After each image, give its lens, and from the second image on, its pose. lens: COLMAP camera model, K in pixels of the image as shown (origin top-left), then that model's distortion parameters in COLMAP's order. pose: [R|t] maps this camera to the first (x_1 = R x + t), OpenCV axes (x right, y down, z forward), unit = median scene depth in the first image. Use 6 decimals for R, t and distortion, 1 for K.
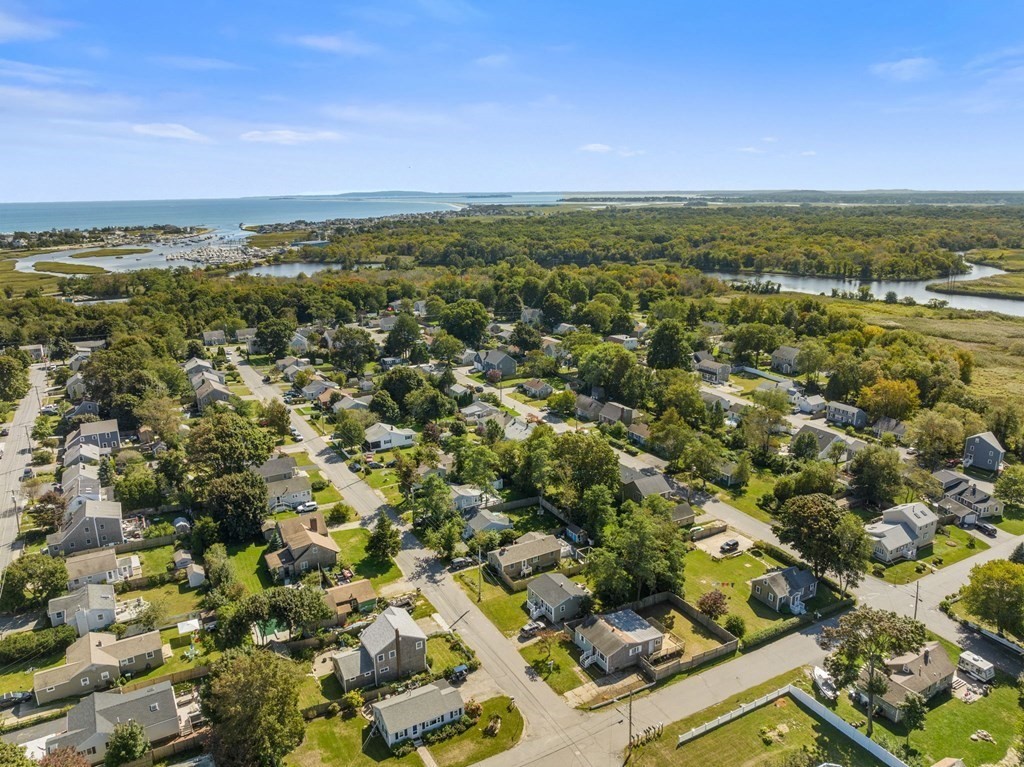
lens RADIAL K [[729.5, 0, 512.0], [0, 729.5, 383.5], [0, 0, 1]] dist [-0.034121, -0.004420]
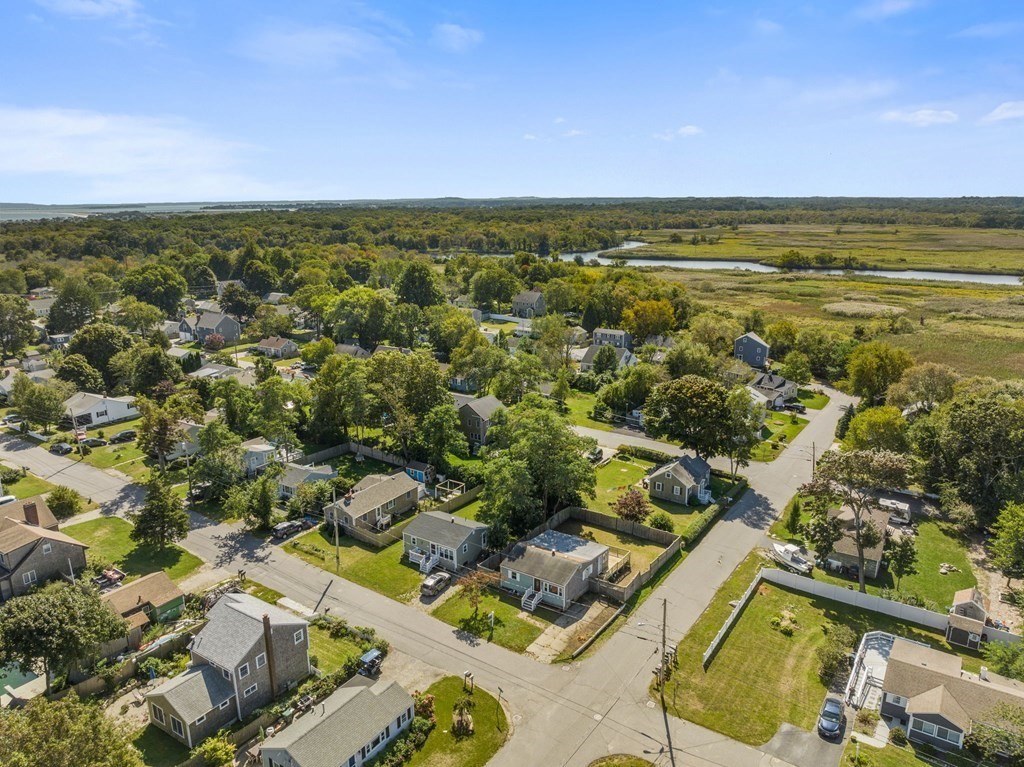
lens RADIAL K [[729.5, 0, 512.0], [0, 729.5, 383.5], [0, 0, 1]] dist [-0.034121, -0.004420]
pose [[0.893889, -0.110635, 0.434421, -0.167386], [0.117990, 0.992963, 0.010098, 0.131153], [-0.432481, 0.042231, 0.900653, 0.290728]]
